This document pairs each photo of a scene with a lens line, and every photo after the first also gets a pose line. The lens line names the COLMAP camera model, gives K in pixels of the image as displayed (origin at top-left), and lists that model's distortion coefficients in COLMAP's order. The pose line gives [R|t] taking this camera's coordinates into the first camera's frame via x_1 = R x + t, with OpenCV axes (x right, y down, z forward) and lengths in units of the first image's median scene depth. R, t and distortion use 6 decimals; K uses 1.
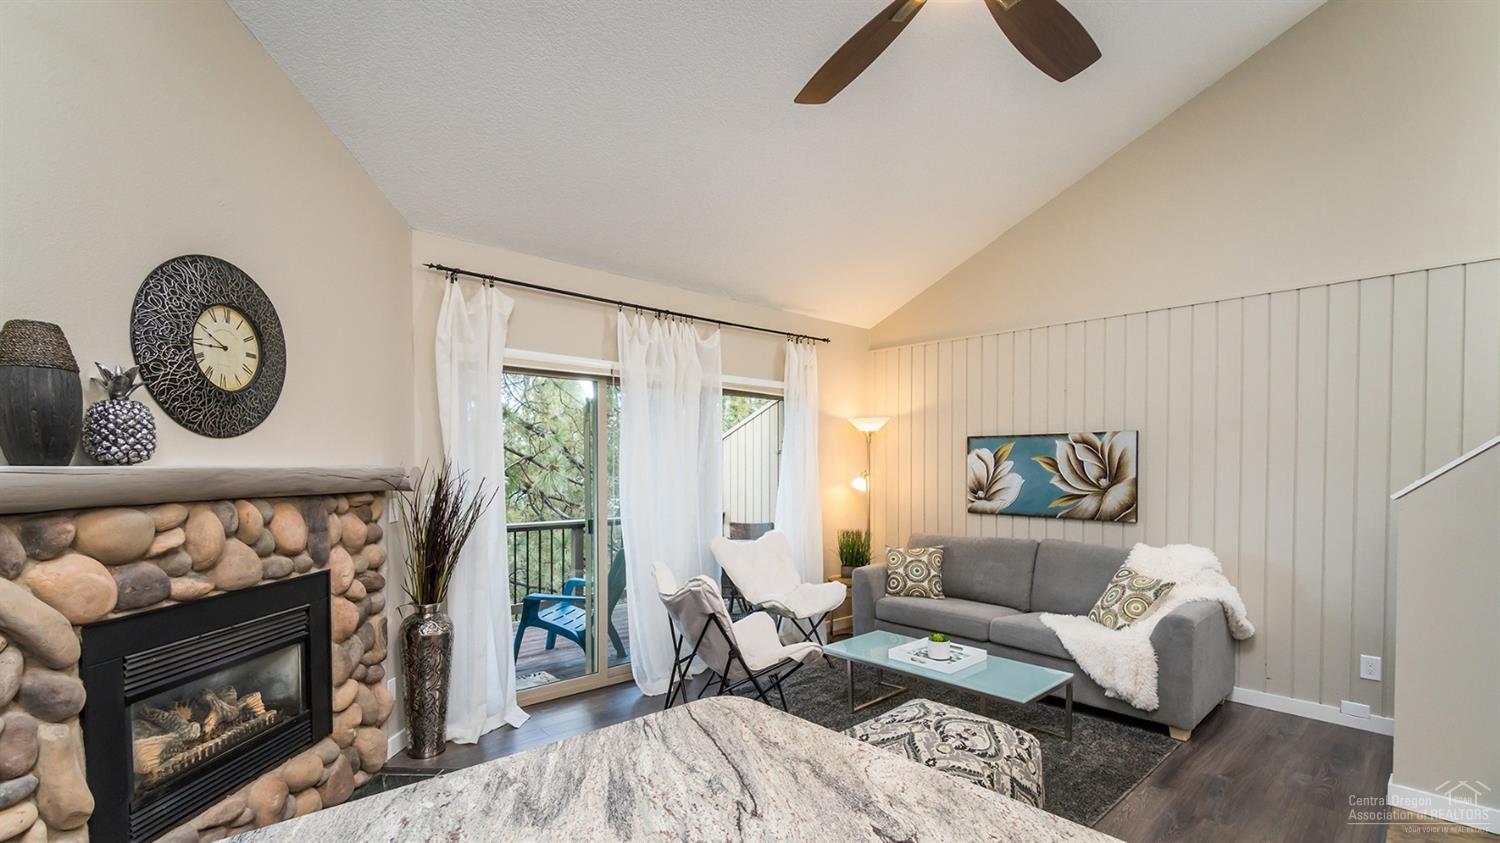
lens RADIAL K [[692.3, 0, 751.2], [0, 692.3, 490.8], [0, 0, 1]] dist [-0.000771, -0.000278]
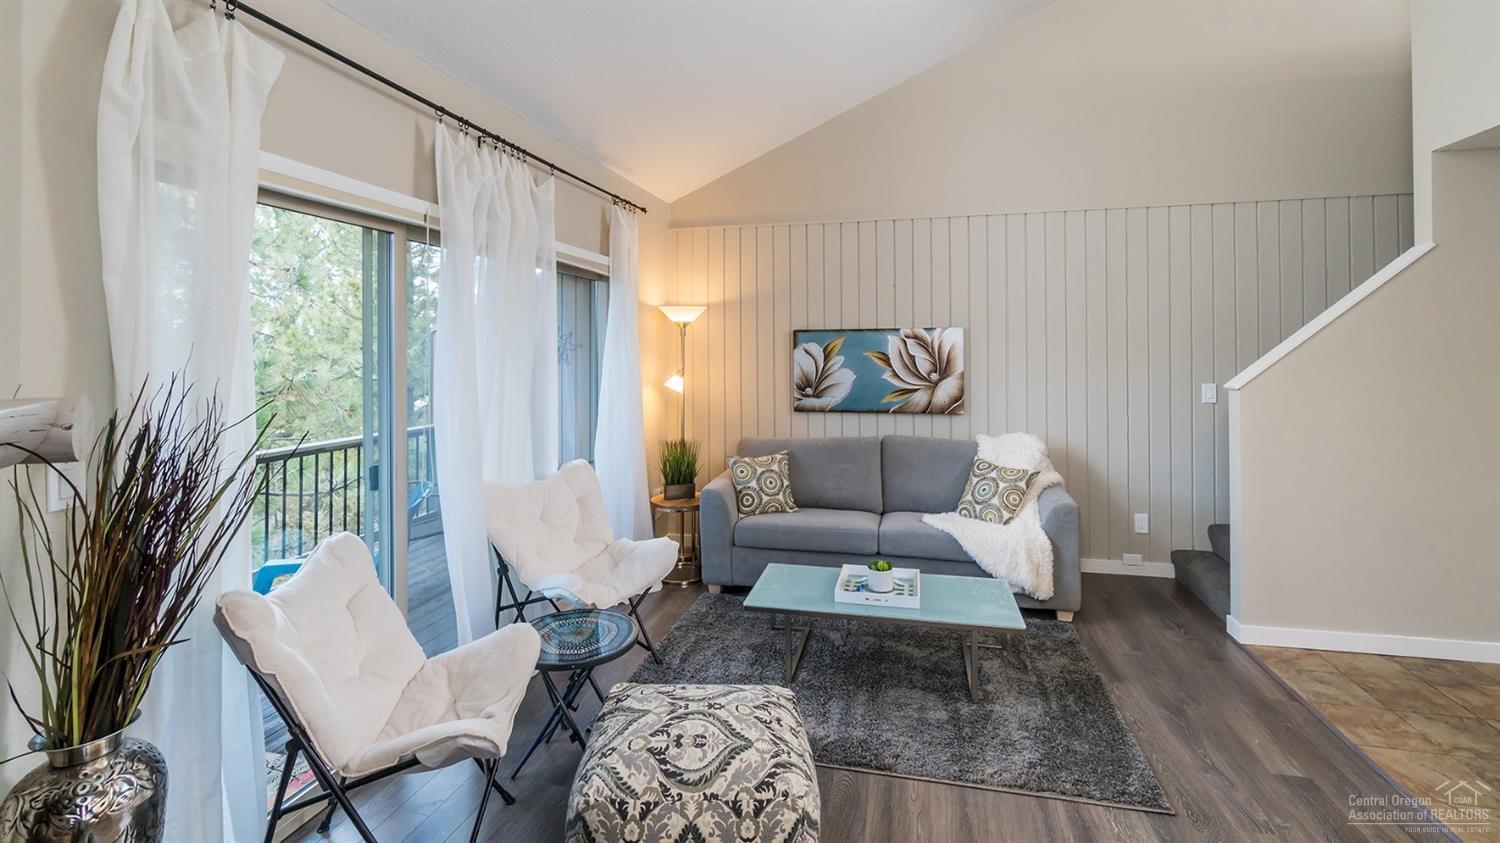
lens RADIAL K [[666.4, 0, 736.8], [0, 666.4, 343.0], [0, 0, 1]] dist [0.001648, 0.000141]
pose [[0.814956, 0.000227, 0.579523, -0.295455], [0.027610, 0.998849, -0.039217, -0.030094], [-0.578864, 0.047960, 0.814012, 0.345684]]
